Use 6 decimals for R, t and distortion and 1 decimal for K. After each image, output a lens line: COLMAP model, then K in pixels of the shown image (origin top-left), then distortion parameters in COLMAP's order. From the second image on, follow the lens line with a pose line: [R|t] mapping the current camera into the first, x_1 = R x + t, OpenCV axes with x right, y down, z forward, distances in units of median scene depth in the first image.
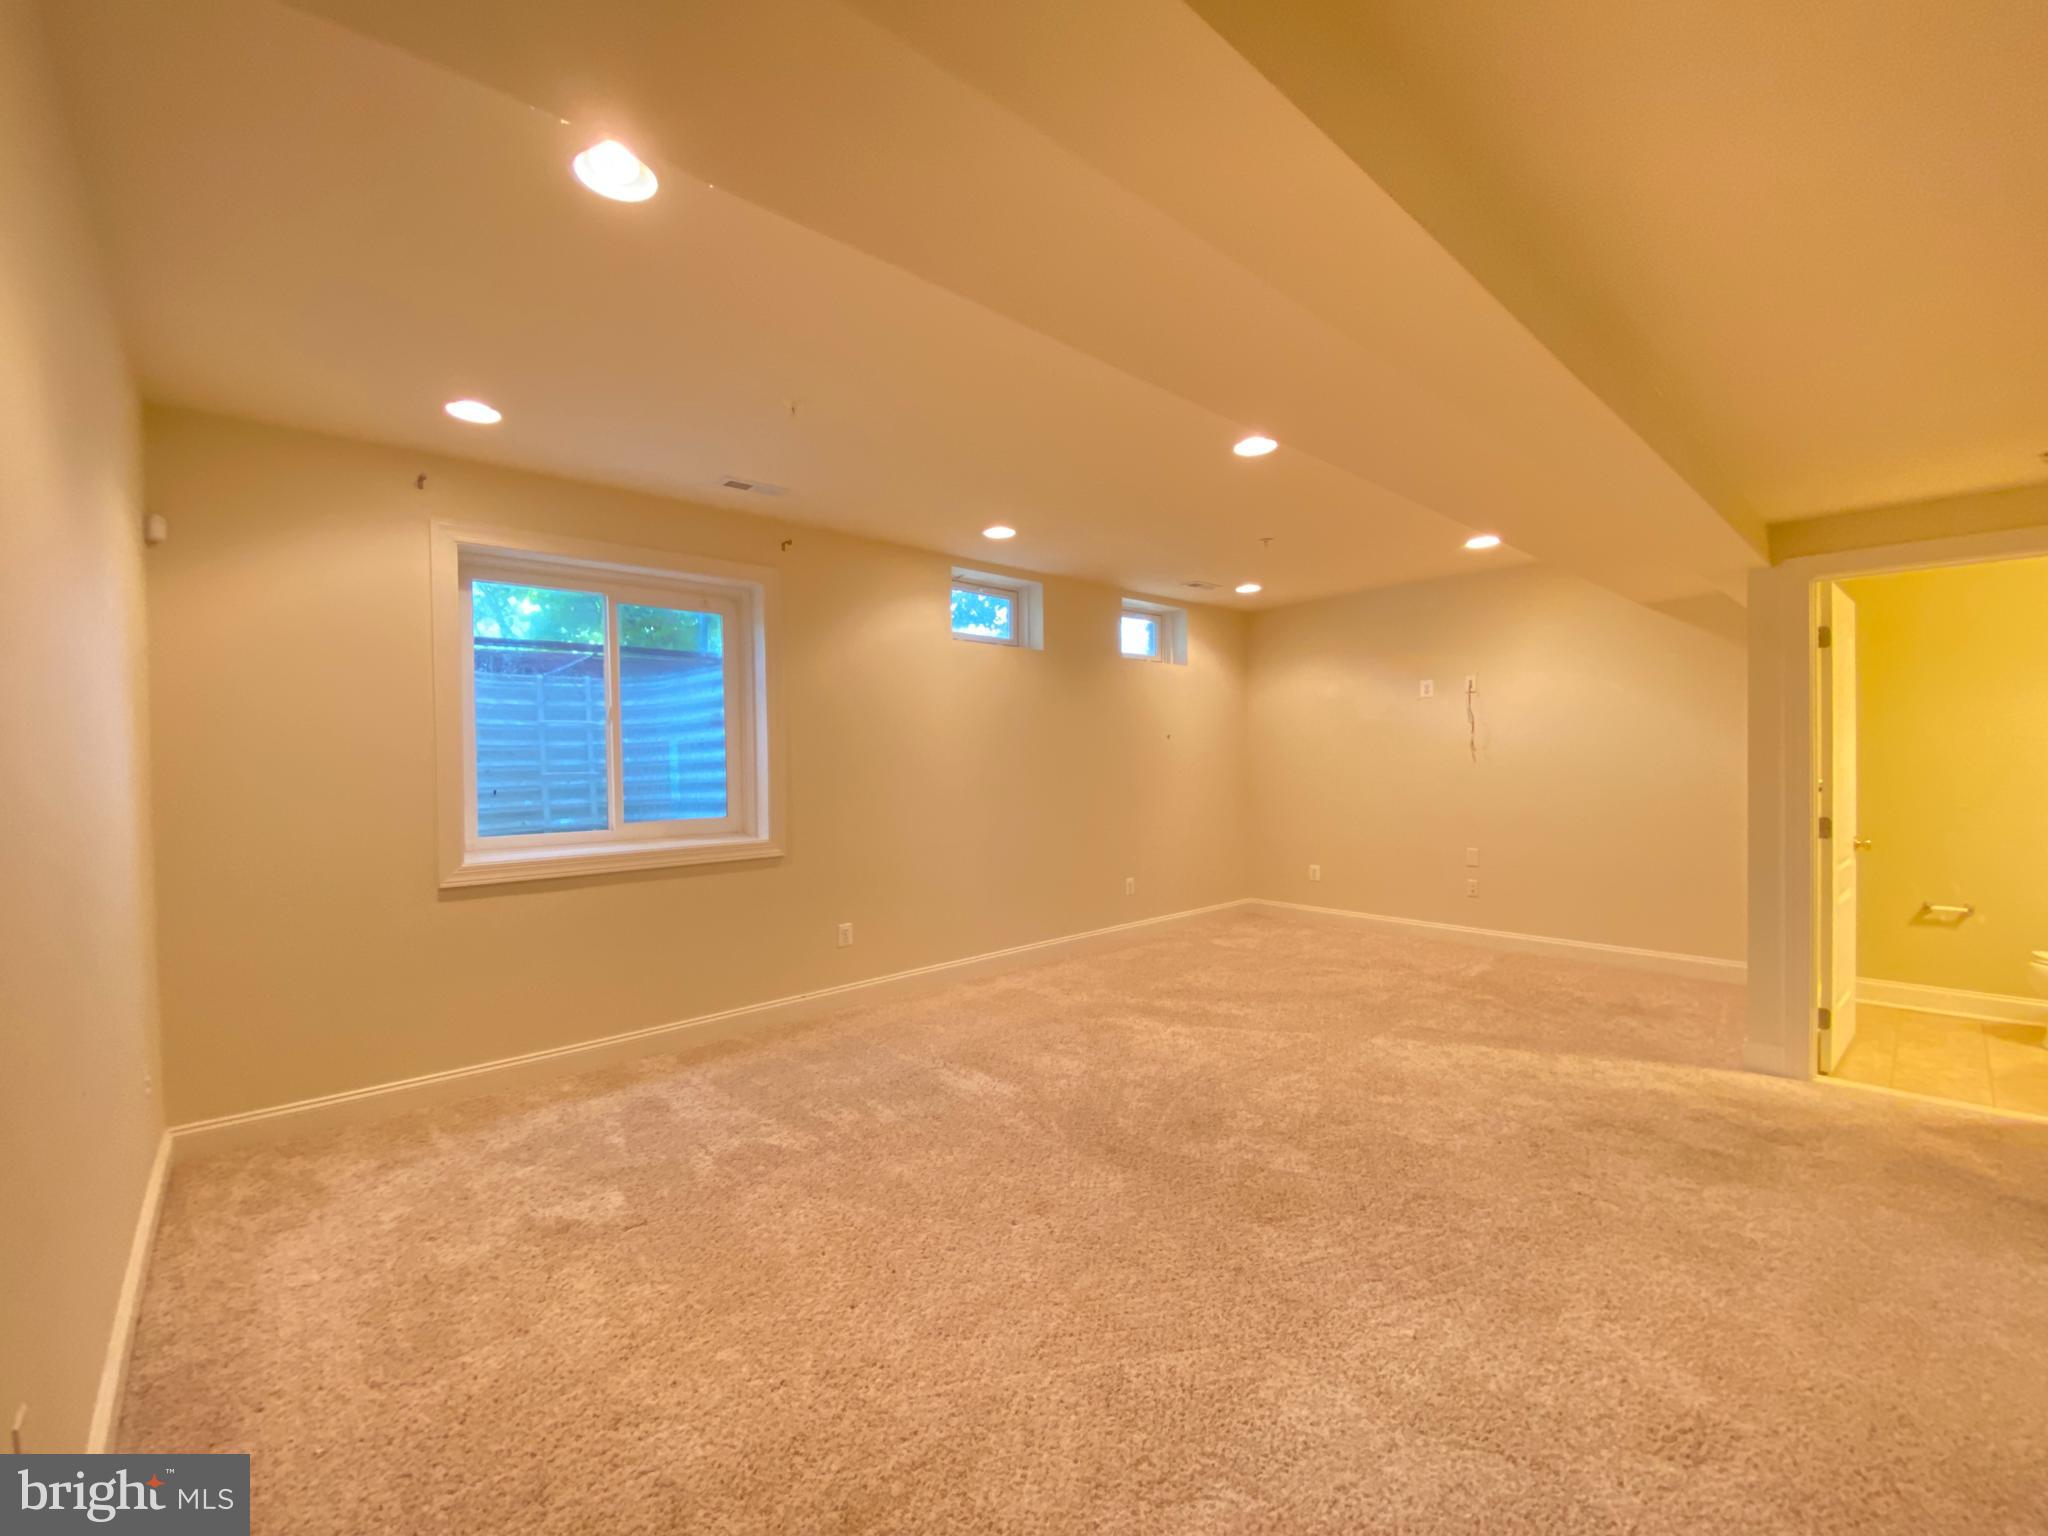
lens RADIAL K [[830.3, 0, 1020.4], [0, 830.3, 760.5], [0, 0, 1]] dist [-0.016827, -0.002705]
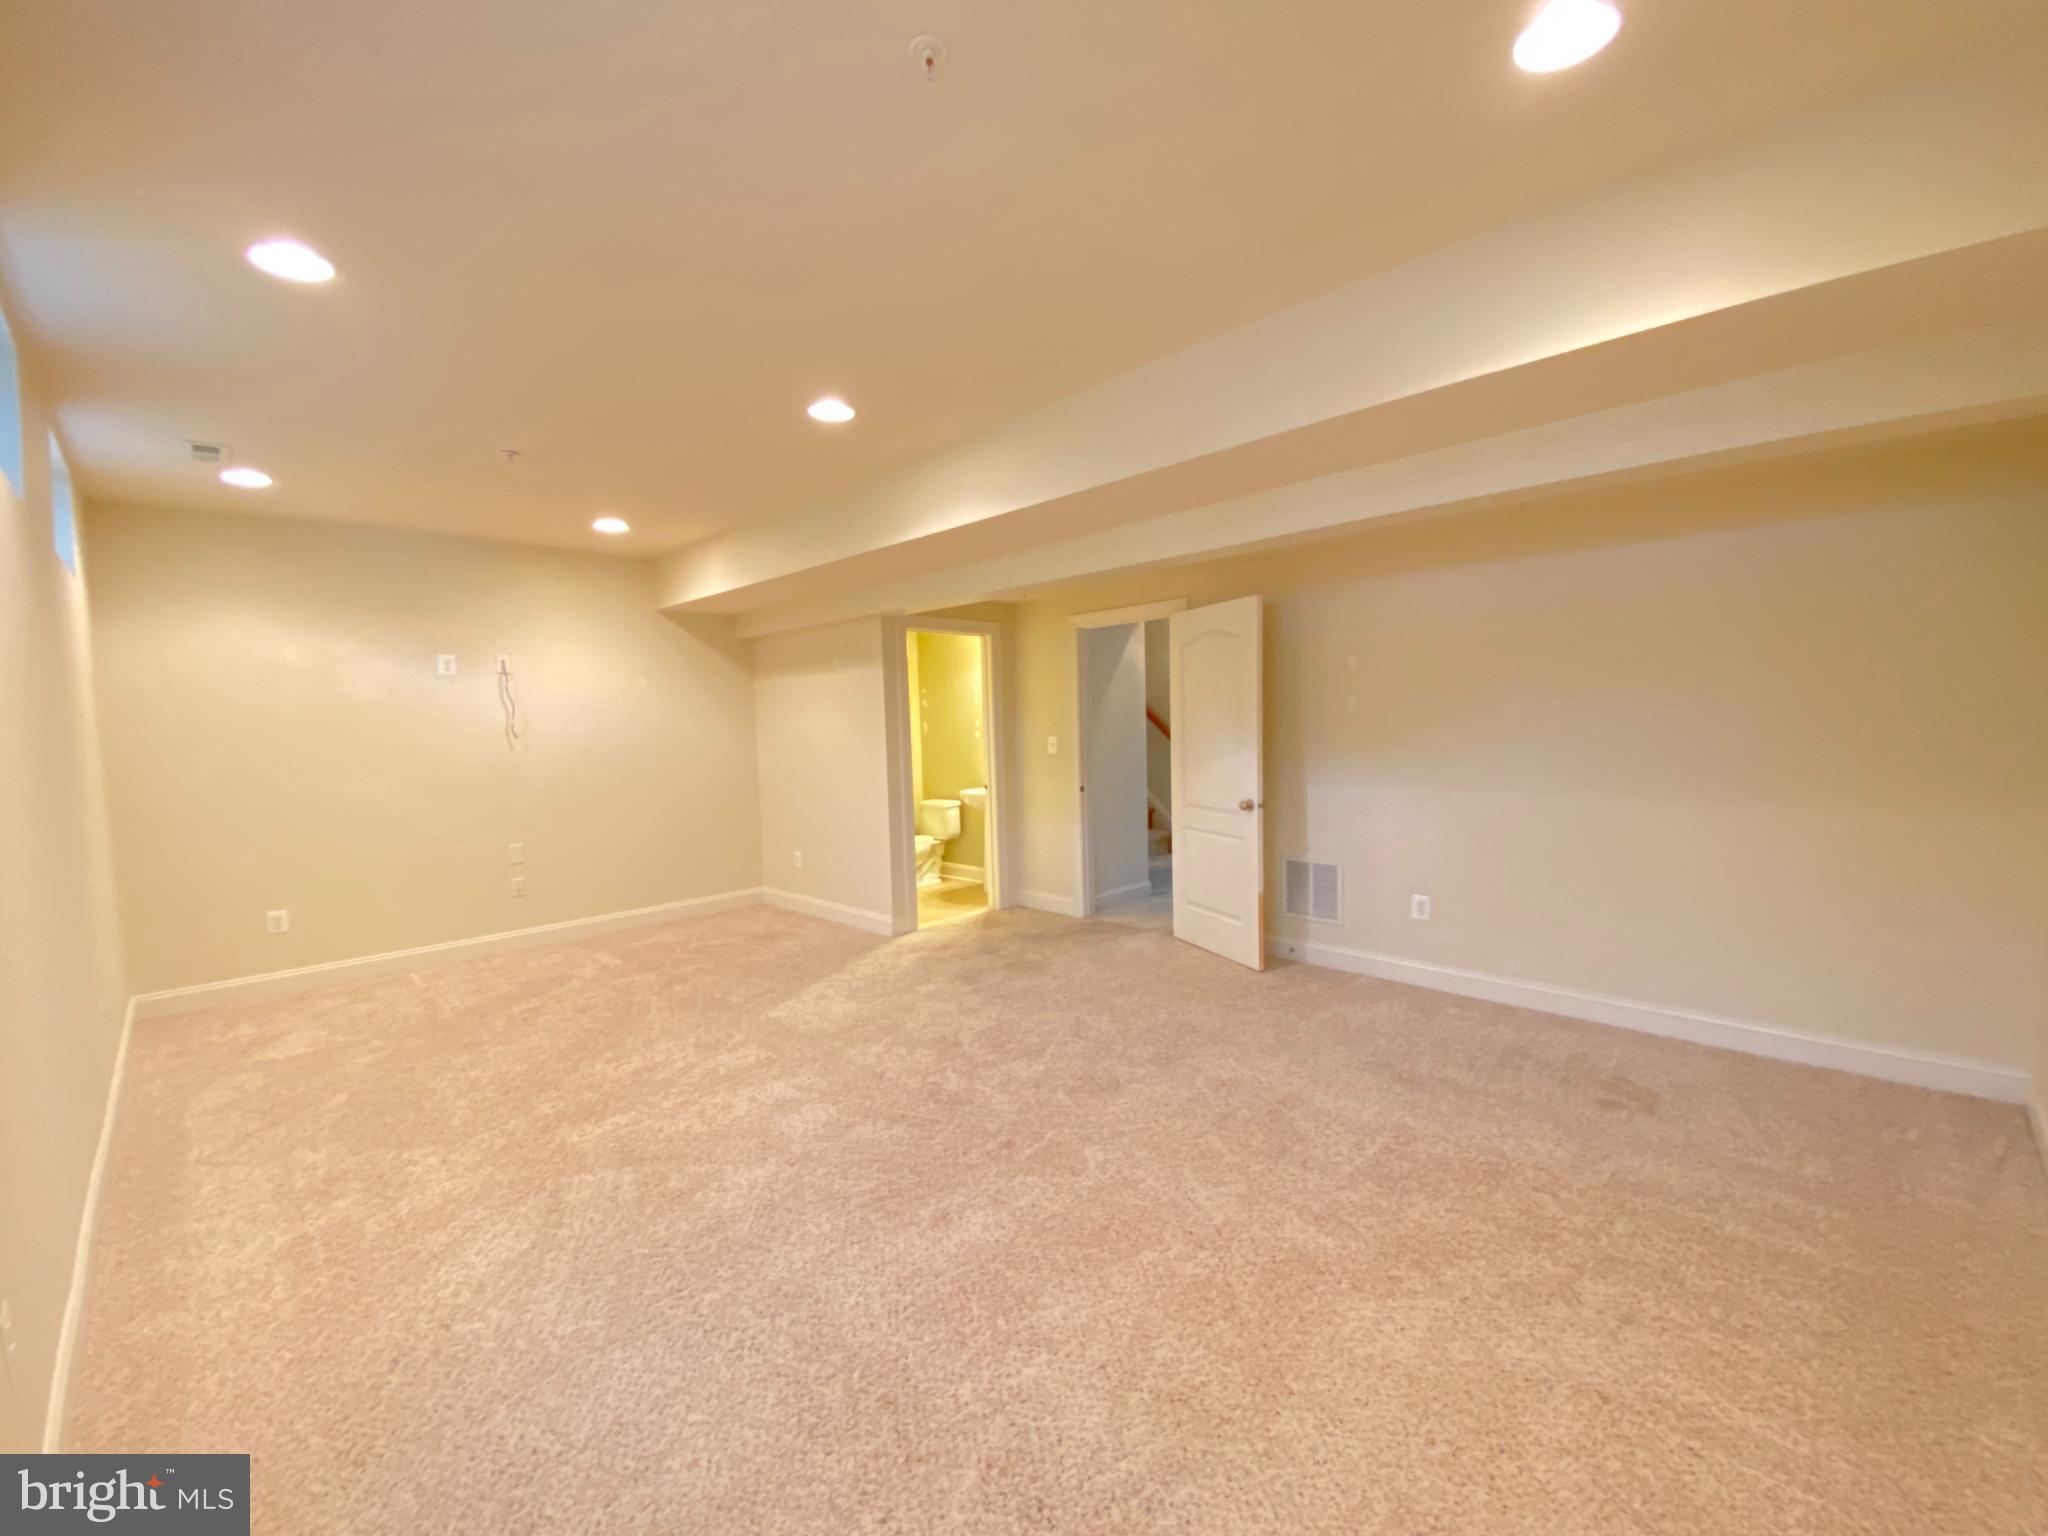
lens RADIAL K [[830.3, 0, 1020.4], [0, 830.3, 767.0], [0, 0, 1]] dist [-0.016827, -0.002705]
pose [[-0.078683, -0.041951, 0.996017, -0.658267], [0.026081, 0.998686, 0.044124, -0.008089], [-0.996558, 0.029449, -0.077486, 0.826738]]
